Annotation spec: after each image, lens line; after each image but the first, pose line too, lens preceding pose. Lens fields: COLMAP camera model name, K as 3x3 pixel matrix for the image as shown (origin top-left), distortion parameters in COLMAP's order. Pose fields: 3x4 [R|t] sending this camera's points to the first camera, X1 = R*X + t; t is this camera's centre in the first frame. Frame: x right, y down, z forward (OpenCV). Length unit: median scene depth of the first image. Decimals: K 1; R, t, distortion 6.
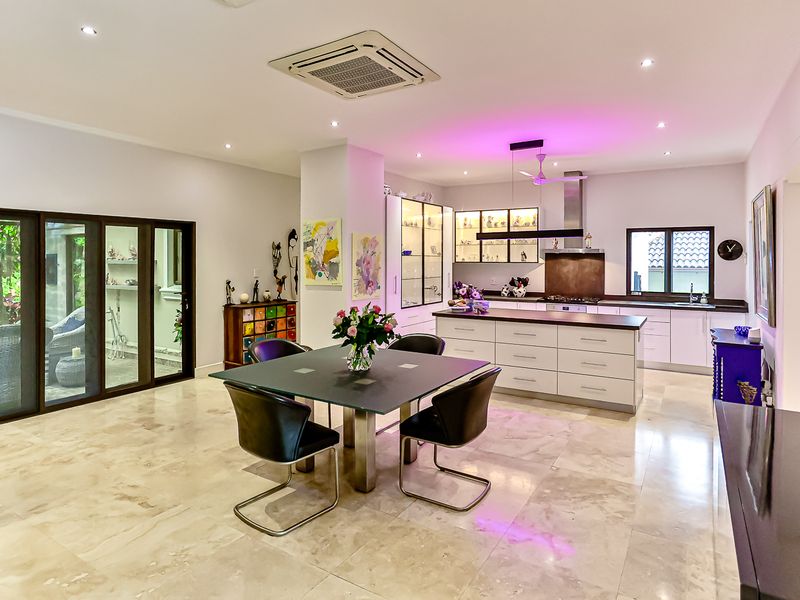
lens RADIAL K [[475.9, 0, 404.3], [0, 475.9, 262.4], [0, 0, 1]] dist [-0.027194, 0.001236]
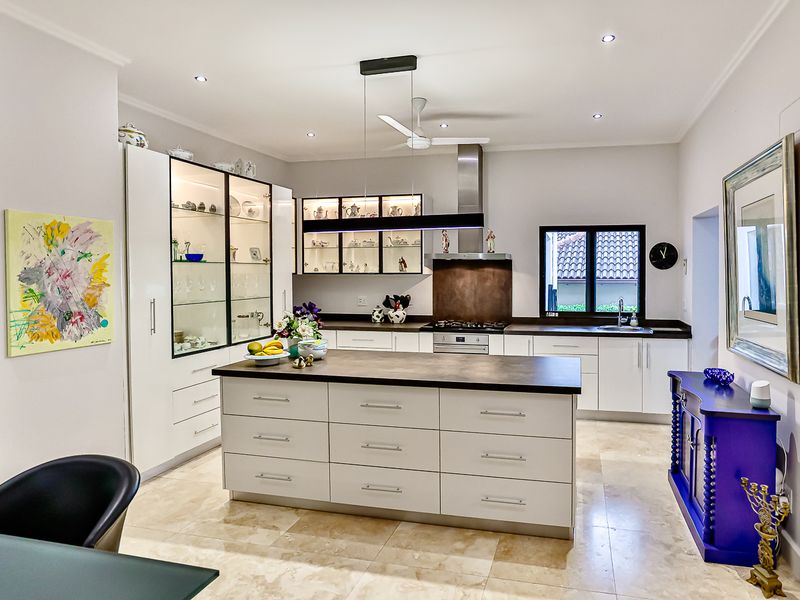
lens RADIAL K [[490.9, 0, 472.2], [0, 490.9, 282.2], [0, 0, 1]] dist [-0.006008, 0.001620]
pose [[0.943722, -0.010745, 0.330566, 0.124818], [0.005597, 0.999848, 0.016522, 0.002019], [-0.330693, -0.013742, 0.943638, 0.330209]]
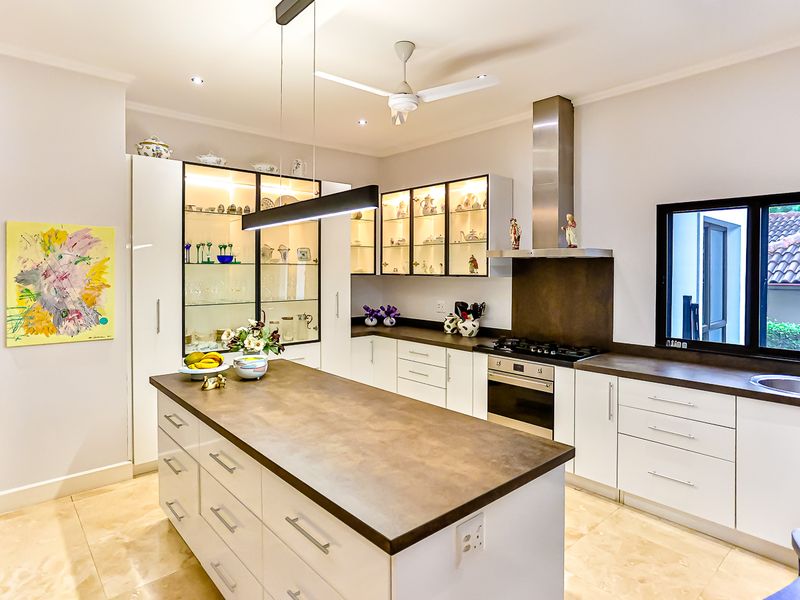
lens RADIAL K [[476.6, 0, 403.5], [0, 476.6, 273.5], [0, 0, 1]] dist [-0.016868, 0.001269]
pose [[0.959164, 0.003135, -0.282834, 0.375624], [-0.002167, 0.999991, 0.003734, -0.004681], [0.282843, -0.002969, 0.959162, 0.495698]]
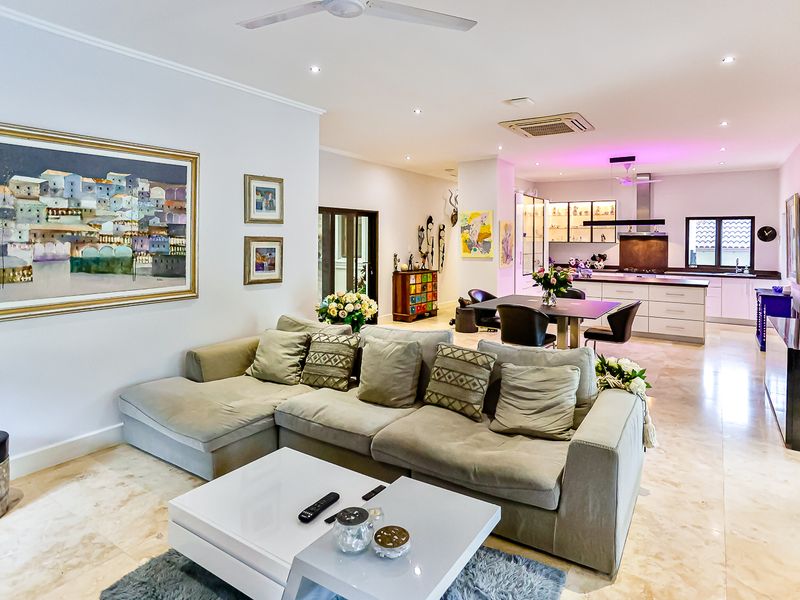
lens RADIAL K [[470.3, 0, 425.6], [0, 470.3, 243.5], [0, 0, 1]] dist [0.003481, 0.001220]
pose [[0.999975, 0.006248, -0.003245, -0.261567], [-0.006244, 0.999980, 0.001163, 0.005036], [0.003252, -0.001143, 0.999994, -0.329412]]
